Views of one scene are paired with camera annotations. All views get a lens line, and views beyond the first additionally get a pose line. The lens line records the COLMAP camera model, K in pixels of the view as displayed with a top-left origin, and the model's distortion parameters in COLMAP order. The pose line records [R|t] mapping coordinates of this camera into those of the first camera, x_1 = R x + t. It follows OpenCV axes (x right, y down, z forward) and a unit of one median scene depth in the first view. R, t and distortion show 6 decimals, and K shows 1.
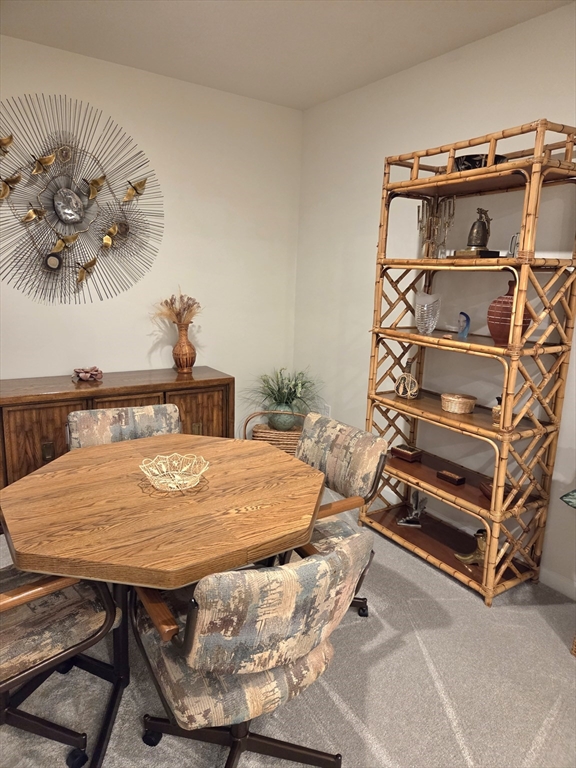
lens RADIAL K [[518.6, 0, 289.7], [0, 518.6, 379.3], [0, 0, 1]] dist [0.049992, -0.044779]
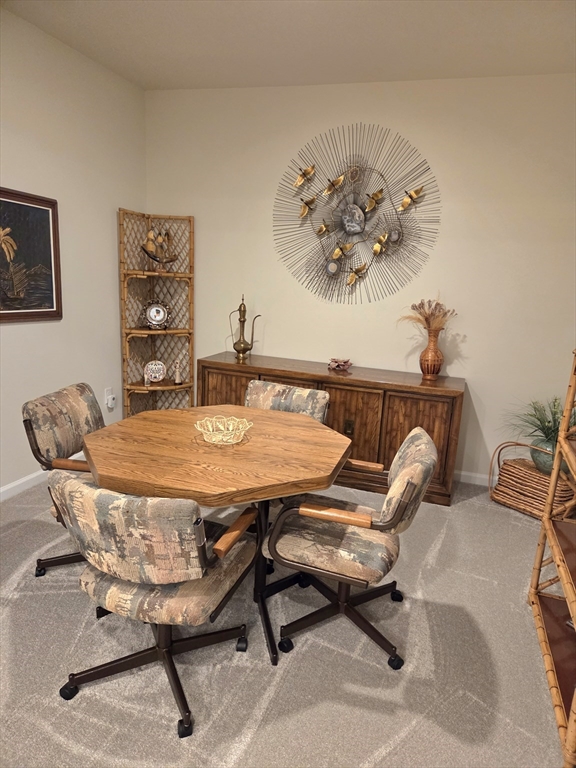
lens RADIAL K [[507.9, 0, 290.1], [0, 507.9, 390.6], [0, 0, 1]] dist [0.049387, -0.046432]
pose [[0.621990, 0.177853, -0.762560, 0.422523], [-0.191093, 0.978895, 0.072442, -0.013579], [0.759350, 0.100661, 0.642849, 0.202523]]
